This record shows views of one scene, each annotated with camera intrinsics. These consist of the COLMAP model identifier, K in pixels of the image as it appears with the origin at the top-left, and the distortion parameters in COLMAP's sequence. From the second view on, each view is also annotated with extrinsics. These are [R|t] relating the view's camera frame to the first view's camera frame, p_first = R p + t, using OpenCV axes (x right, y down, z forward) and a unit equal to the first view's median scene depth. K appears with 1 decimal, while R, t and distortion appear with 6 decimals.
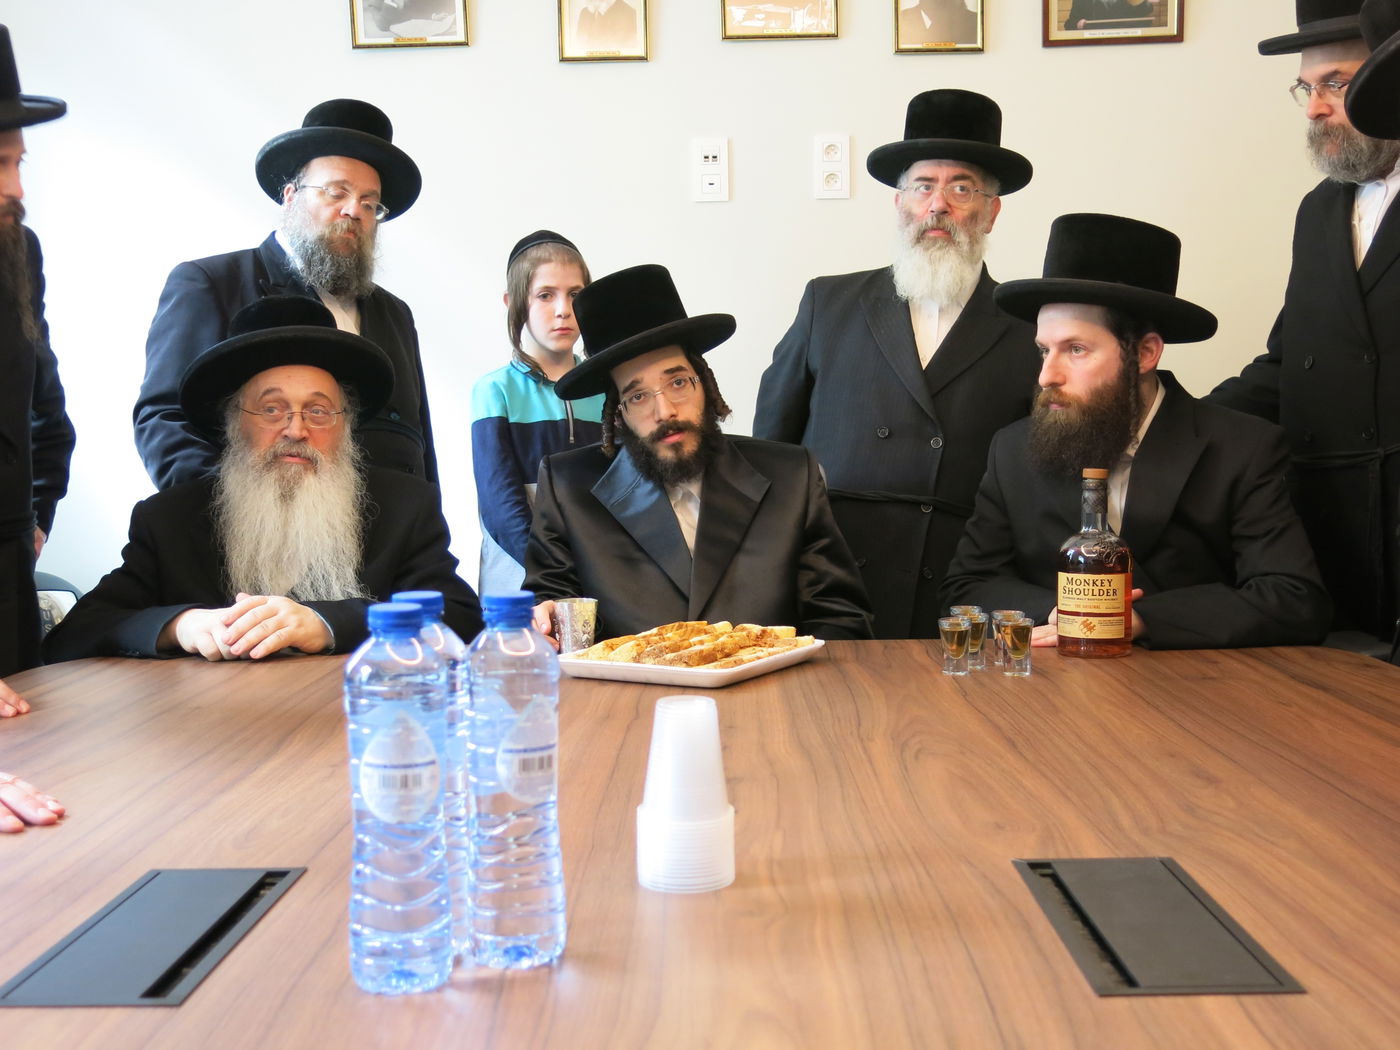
lens RADIAL K [[1633.7, 0, 700.0], [0, 1633.7, 525.0], [0, 0, 1]] dist [-0.028491, -0.003149]
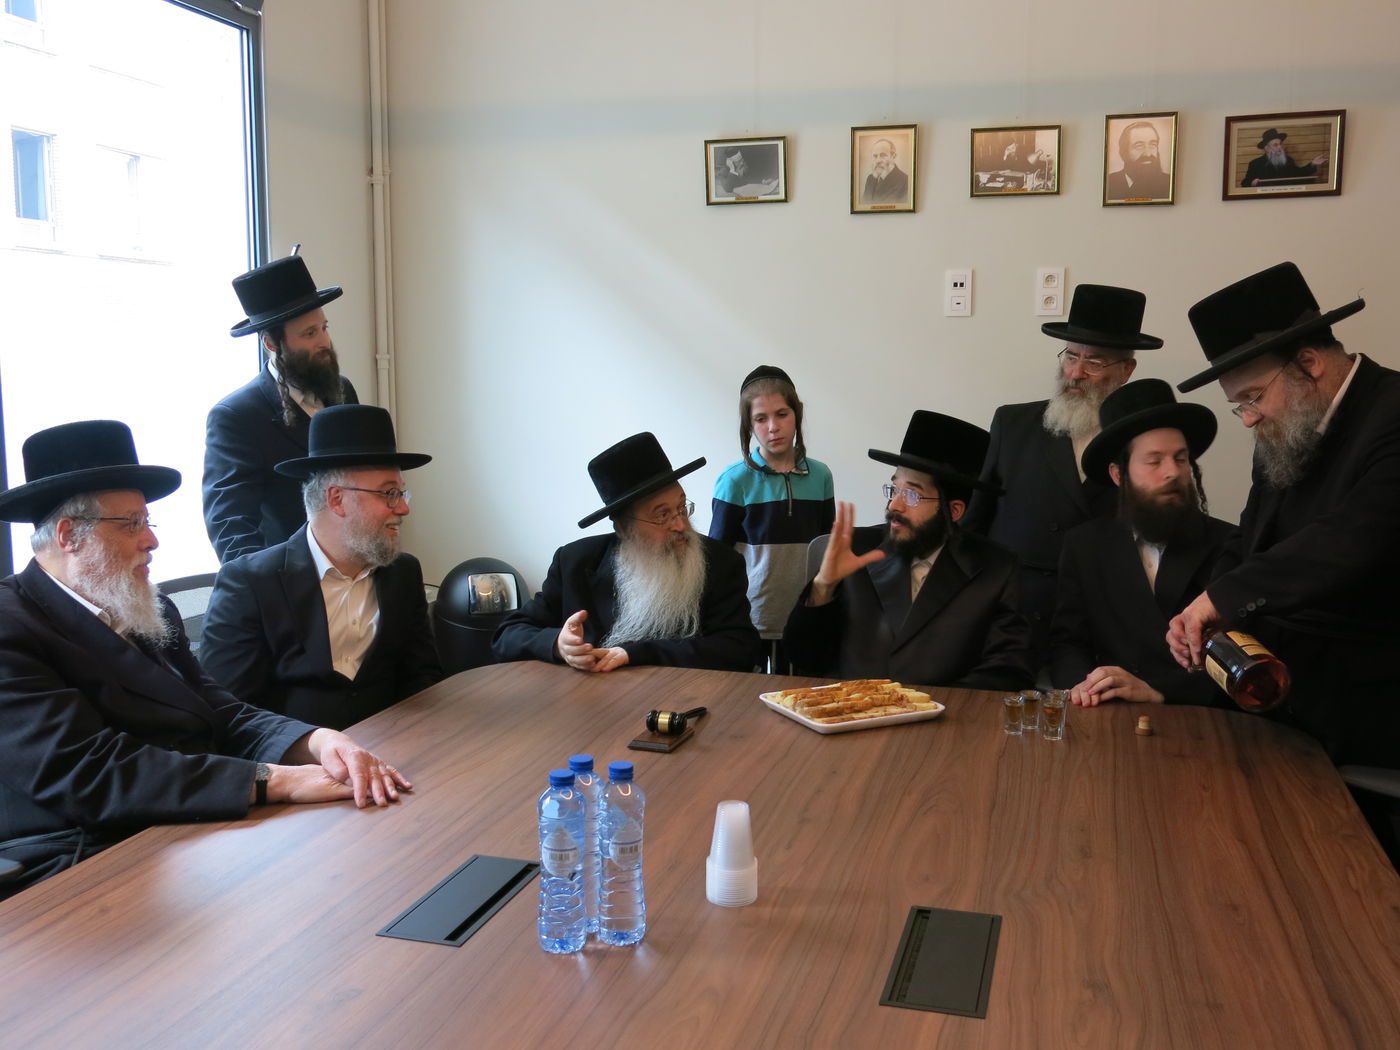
lens RADIAL K [[1336.5, 0, 700.0], [0, 1336.5, 525.0], [0, 0, 1]] dist [-0.018103, 0.009175]
pose [[0.964191, 0.052862, -0.259888, 0.270488], [-0.036343, 0.997026, 0.067964, -0.255247], [0.262708, -0.056085, 0.963244, -0.386162]]
